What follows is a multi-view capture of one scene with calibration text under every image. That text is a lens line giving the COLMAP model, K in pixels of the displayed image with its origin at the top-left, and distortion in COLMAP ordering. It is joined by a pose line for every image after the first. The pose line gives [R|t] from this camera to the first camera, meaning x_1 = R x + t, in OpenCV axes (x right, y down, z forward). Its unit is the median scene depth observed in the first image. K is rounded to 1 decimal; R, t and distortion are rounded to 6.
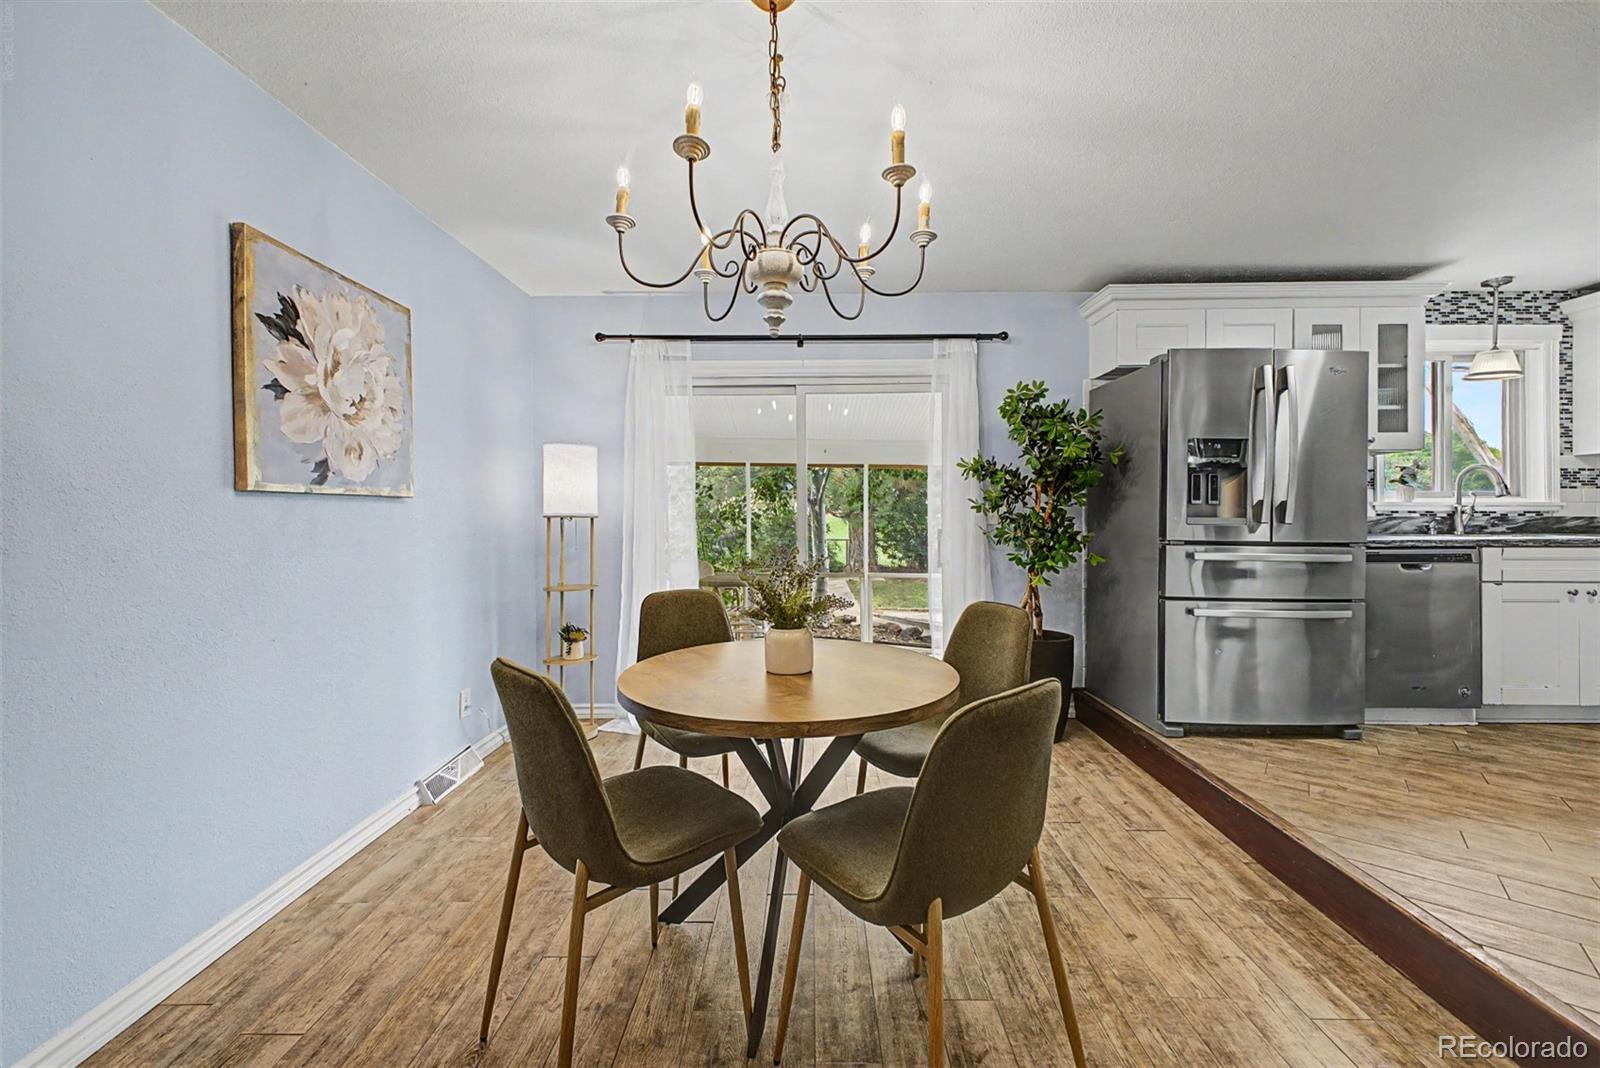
lens RADIAL K [[636.6, 0, 800.1], [0, 636.6, 520.7], [0, 0, 1]] dist [0.002378, -0.000301]
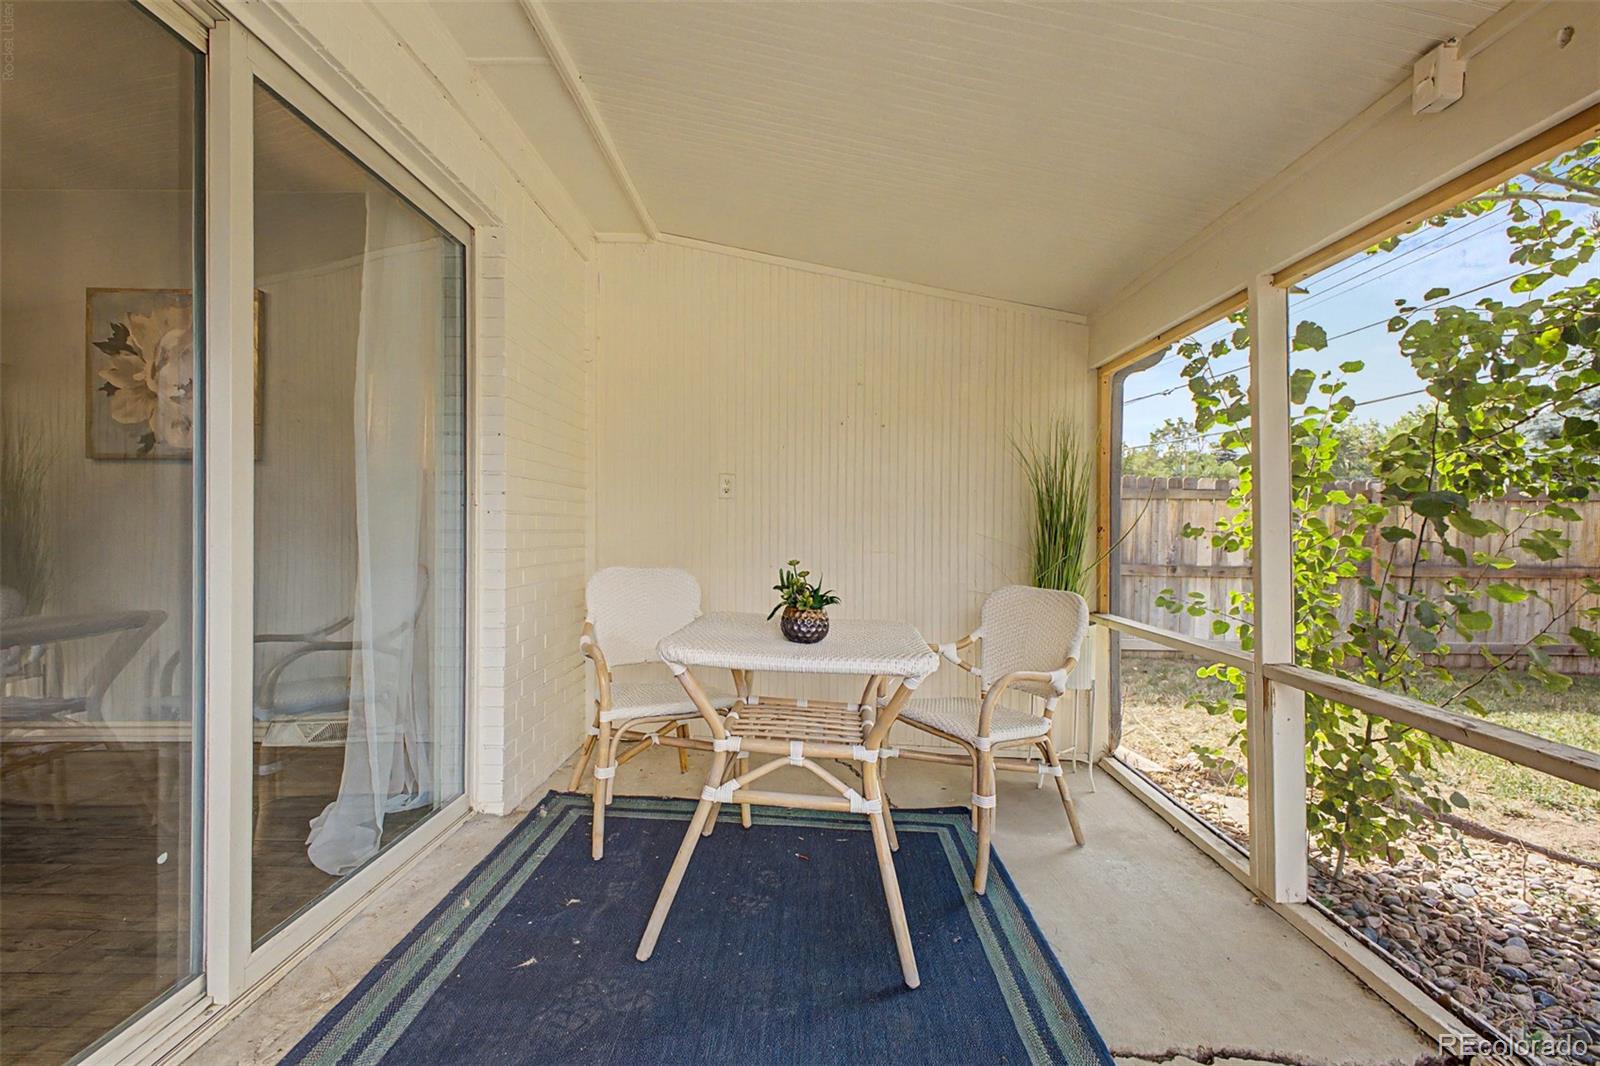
lens RADIAL K [[636.6, 0, 800.1], [0, 636.6, 519.7], [0, 0, 1]] dist [0.002378, -0.000301]
pose [[0.045591, 0.003926, -0.998952, 0.456289], [-0.005849, 0.999976, 0.003664, 0.050903], [0.998943, 0.005676, 0.045612, 1.583431]]
